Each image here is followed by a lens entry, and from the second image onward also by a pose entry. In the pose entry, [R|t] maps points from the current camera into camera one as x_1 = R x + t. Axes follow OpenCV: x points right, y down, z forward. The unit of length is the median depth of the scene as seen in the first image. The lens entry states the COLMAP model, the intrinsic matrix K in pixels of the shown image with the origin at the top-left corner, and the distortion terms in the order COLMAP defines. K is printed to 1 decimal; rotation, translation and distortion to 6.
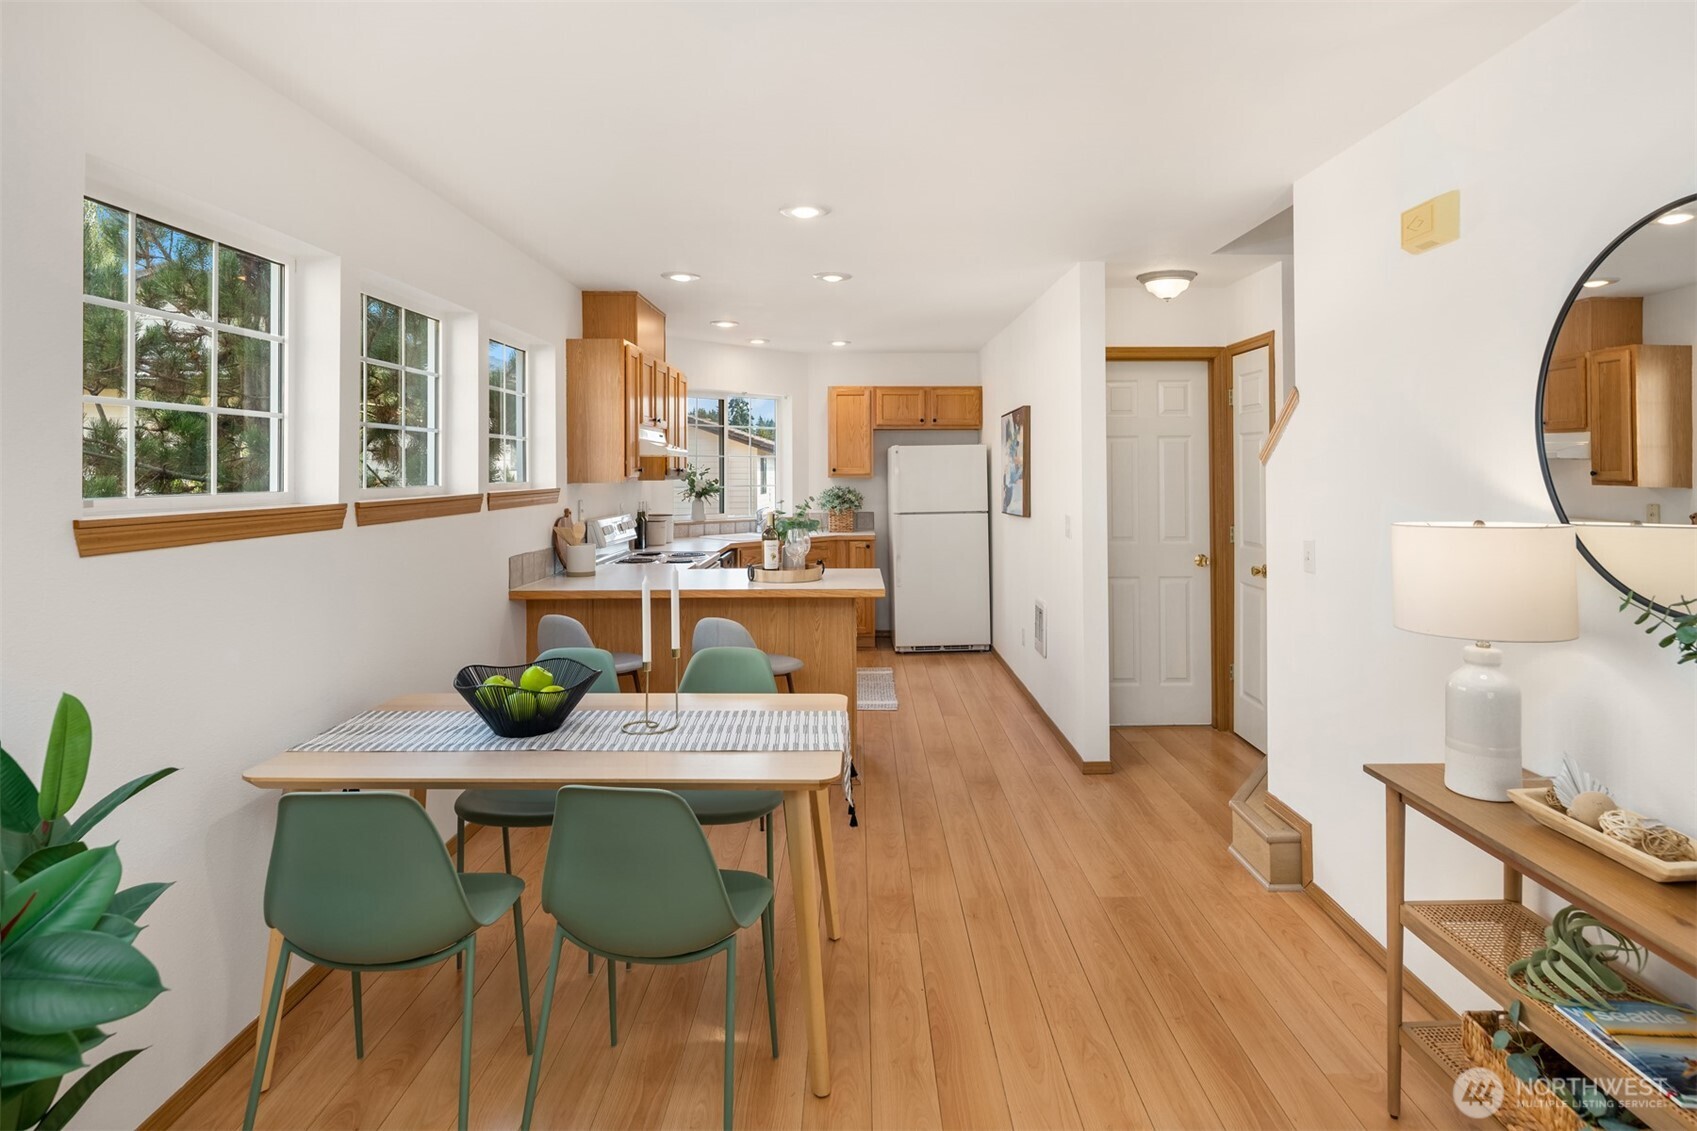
lens RADIAL K [[935.3, 0, 871.7], [0, 935.3, 444.2], [0, 0, 1]] dist [0.000914, -0.000837]
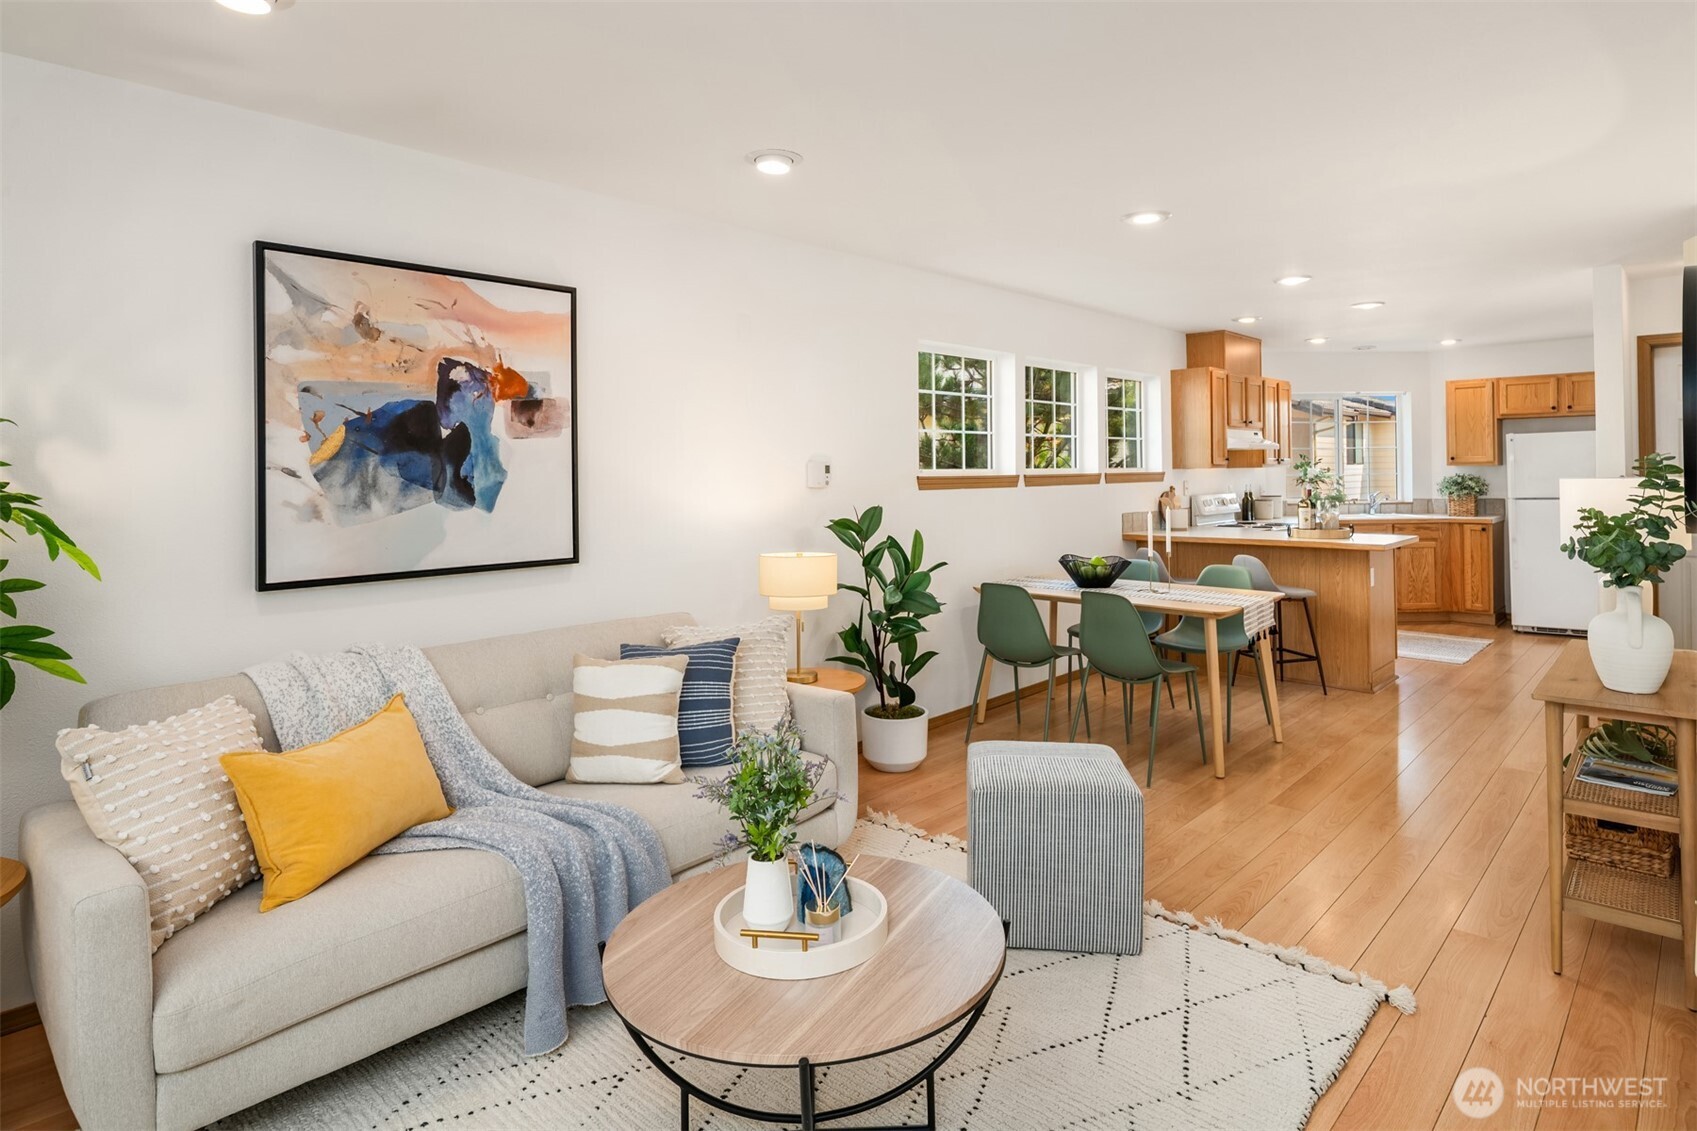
lens RADIAL K [[925.5, 0, 850.1], [0, 925.5, 466.5], [0, 0, 1]] dist [0.000949, -0.000127]
pose [[0.714497, -0.009279, -0.699577, 0.308742], [0.027470, 0.999513, 0.014798, 0.002796], [0.699099, -0.029790, 0.714404, -0.366587]]
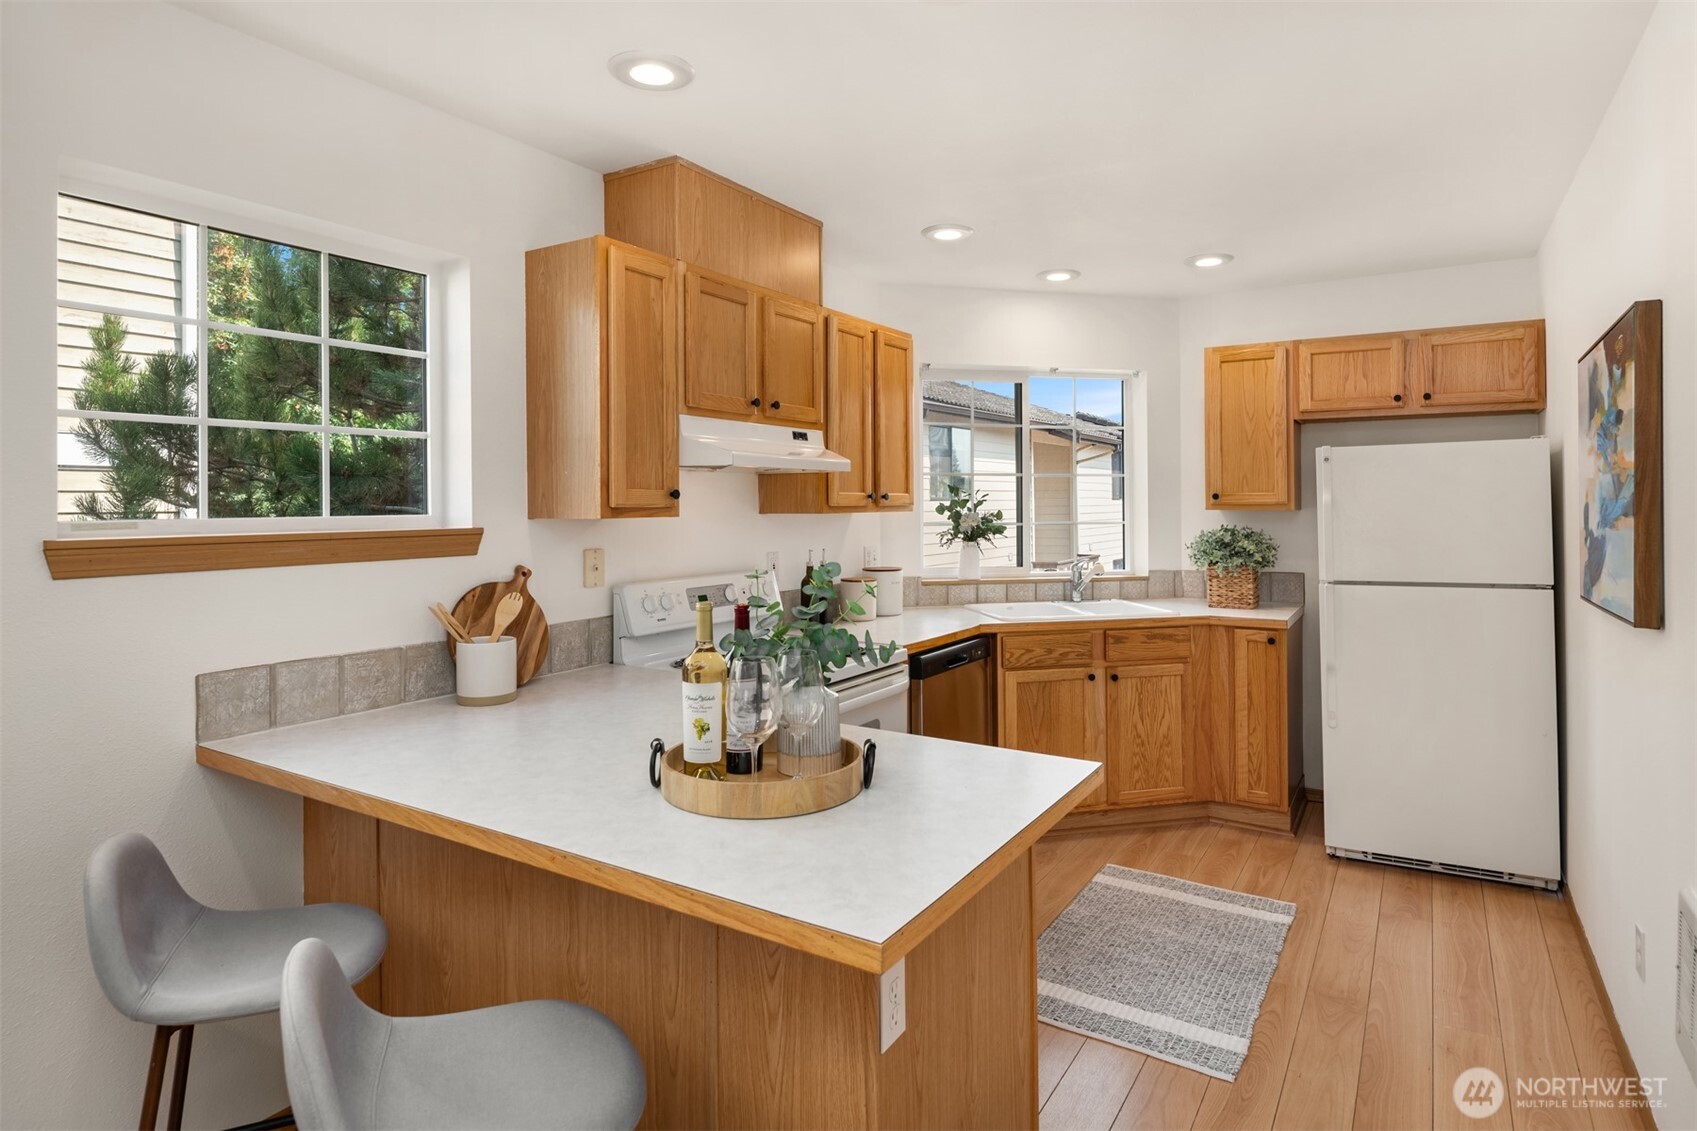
lens RADIAL K [[926.9, 0, 850.9], [0, 926.9, 493.2], [0, 0, 1]] dist [-0.000737, -0.000683]
pose [[0.839423, -0.004592, -0.543459, 0.114432], [0.015097, 0.999775, 0.014871, 0.020719], [0.543269, -0.020688, 0.839304, 0.609102]]
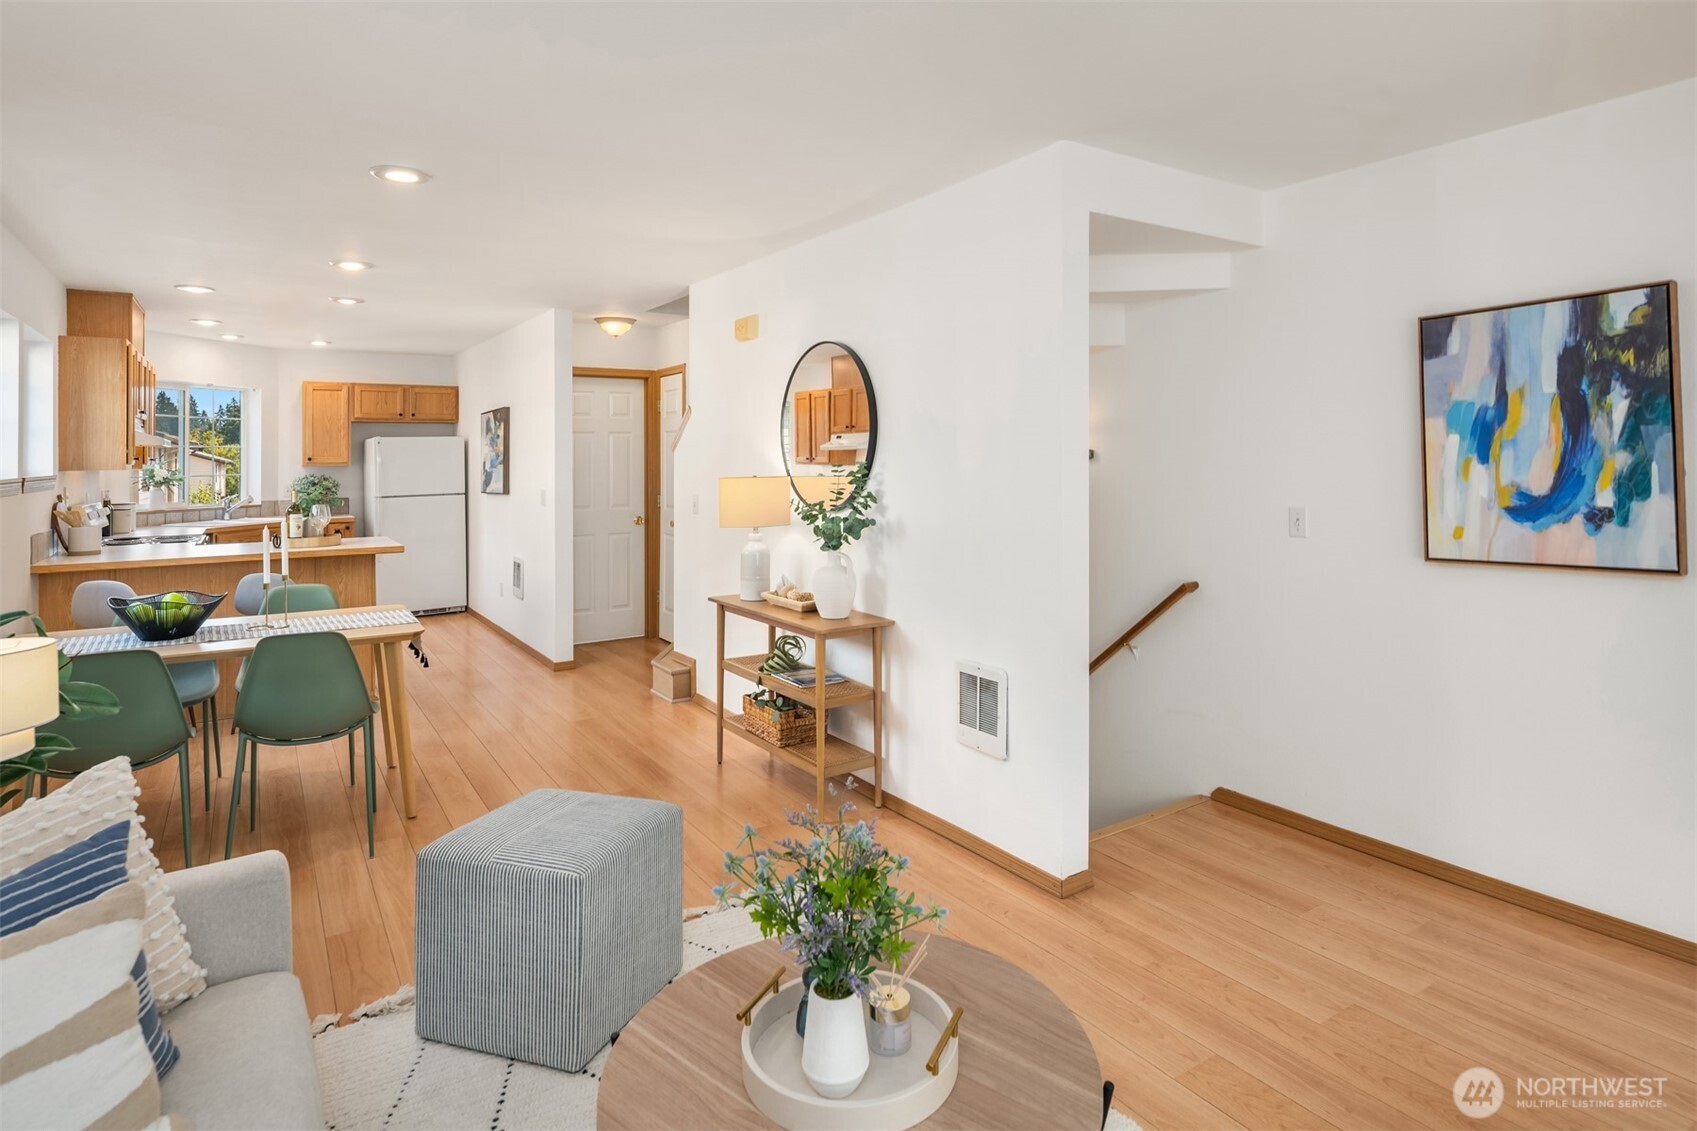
lens RADIAL K [[935.3, 0, 871.7], [0, 935.3, 444.2], [0, 0, 1]] dist [0.000914, -0.000837]
pose [[0.841302, 0.003929, 0.540551, -0.114131], [-0.008275, 0.999950, 0.005611, -0.001689], [-0.540502, -0.009193, 0.841293, -0.373649]]
